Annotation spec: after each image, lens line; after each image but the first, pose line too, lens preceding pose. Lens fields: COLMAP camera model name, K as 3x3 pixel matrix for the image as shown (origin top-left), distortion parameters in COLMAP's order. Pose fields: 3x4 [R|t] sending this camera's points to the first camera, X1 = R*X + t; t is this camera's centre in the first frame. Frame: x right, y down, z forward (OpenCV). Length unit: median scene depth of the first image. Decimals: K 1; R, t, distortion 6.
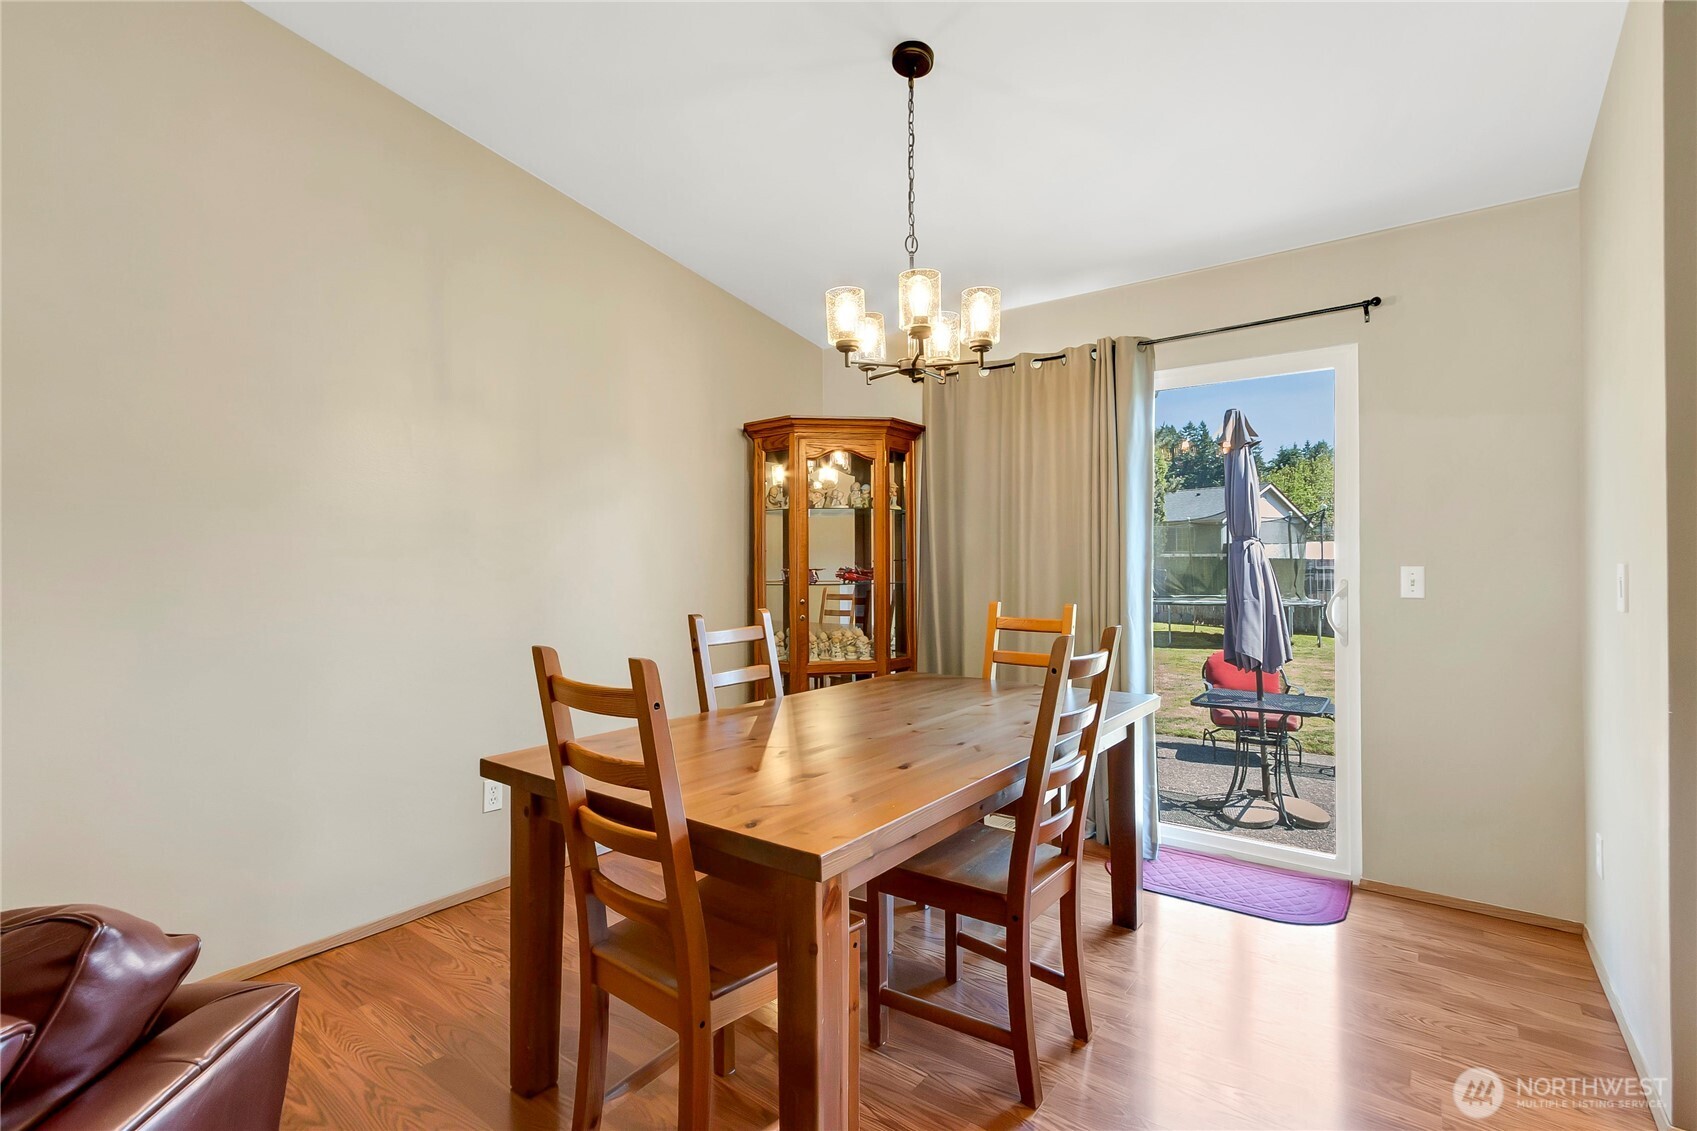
lens RADIAL K [[798.4, 0, 848.5], [0, 798.4, 565.5], [0, 0, 1]] dist [0.019220, 0.000179]
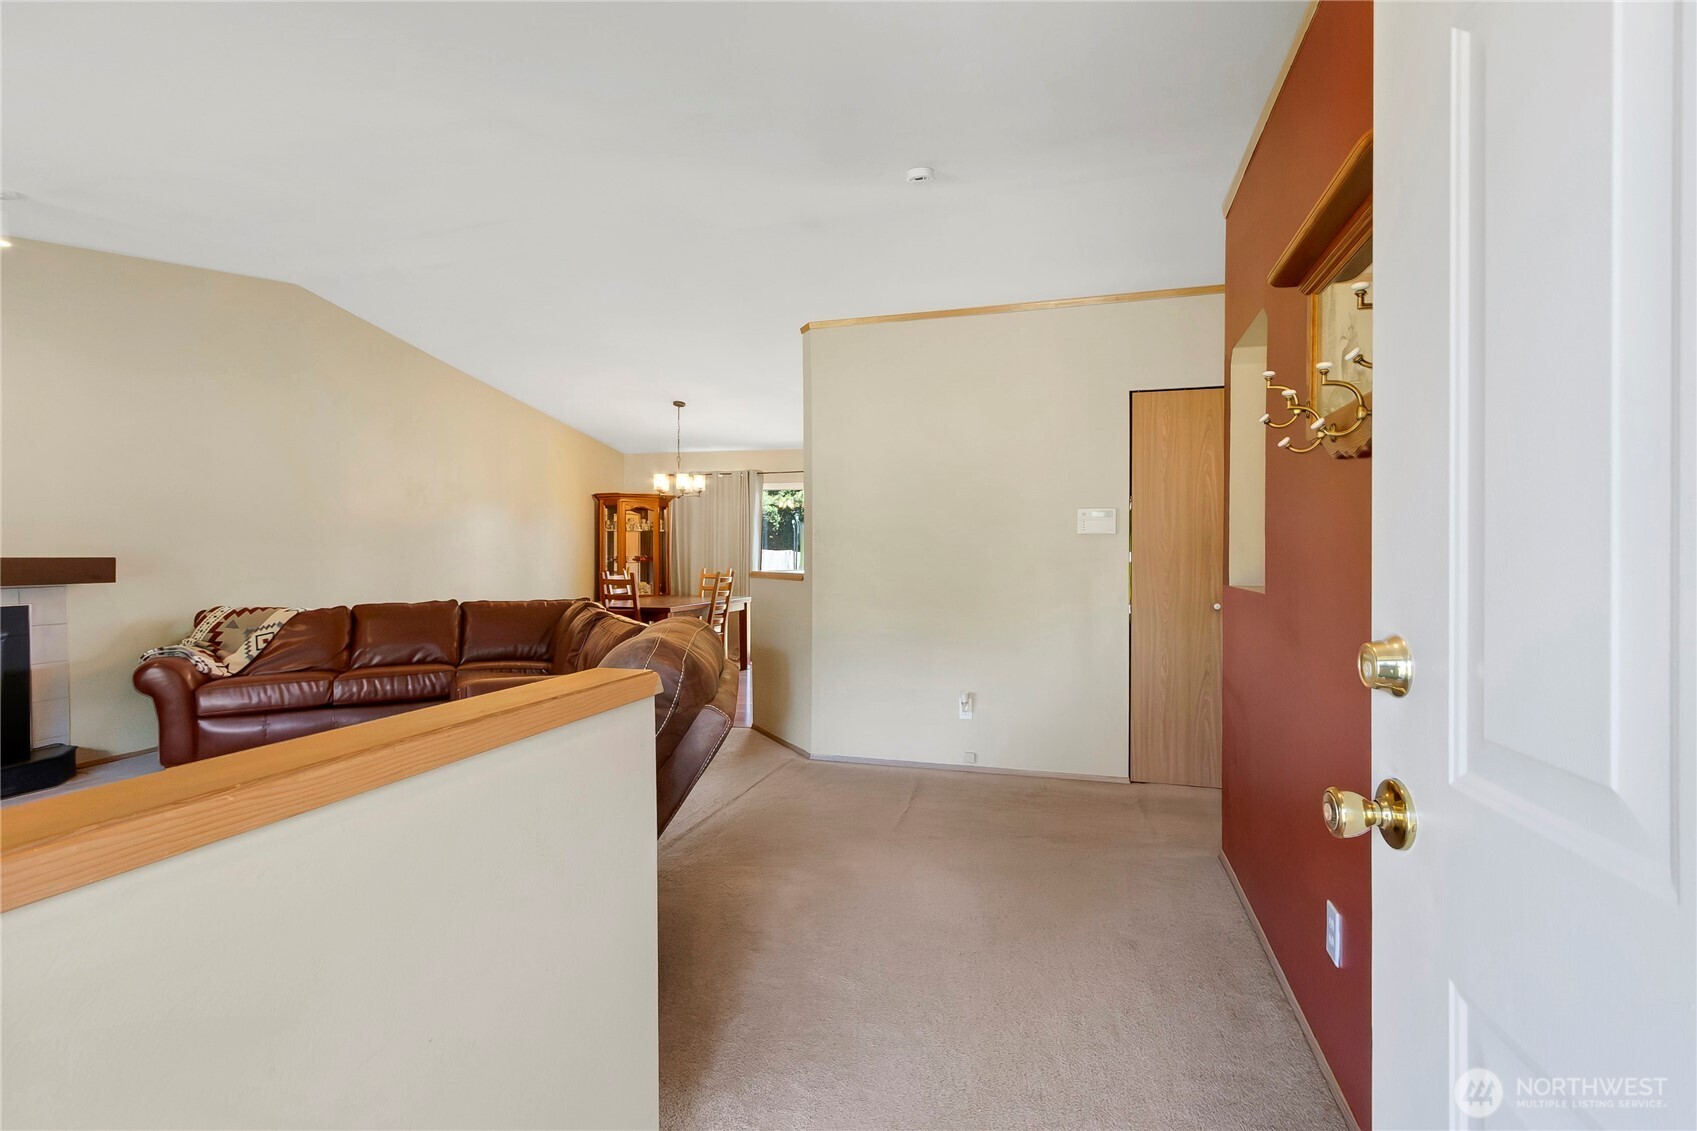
lens RADIAL K [[761.4, 0, 853.9], [0, 761.4, 555.4], [0, 0, 1]] dist [0.008024, -0.001527]
pose [[0.931458, 0.004651, 0.363819, -0.245043], [-0.005030, 0.999987, 0.000097, -0.002017], [-0.363814, -0.001920, 0.931470, -1.381393]]
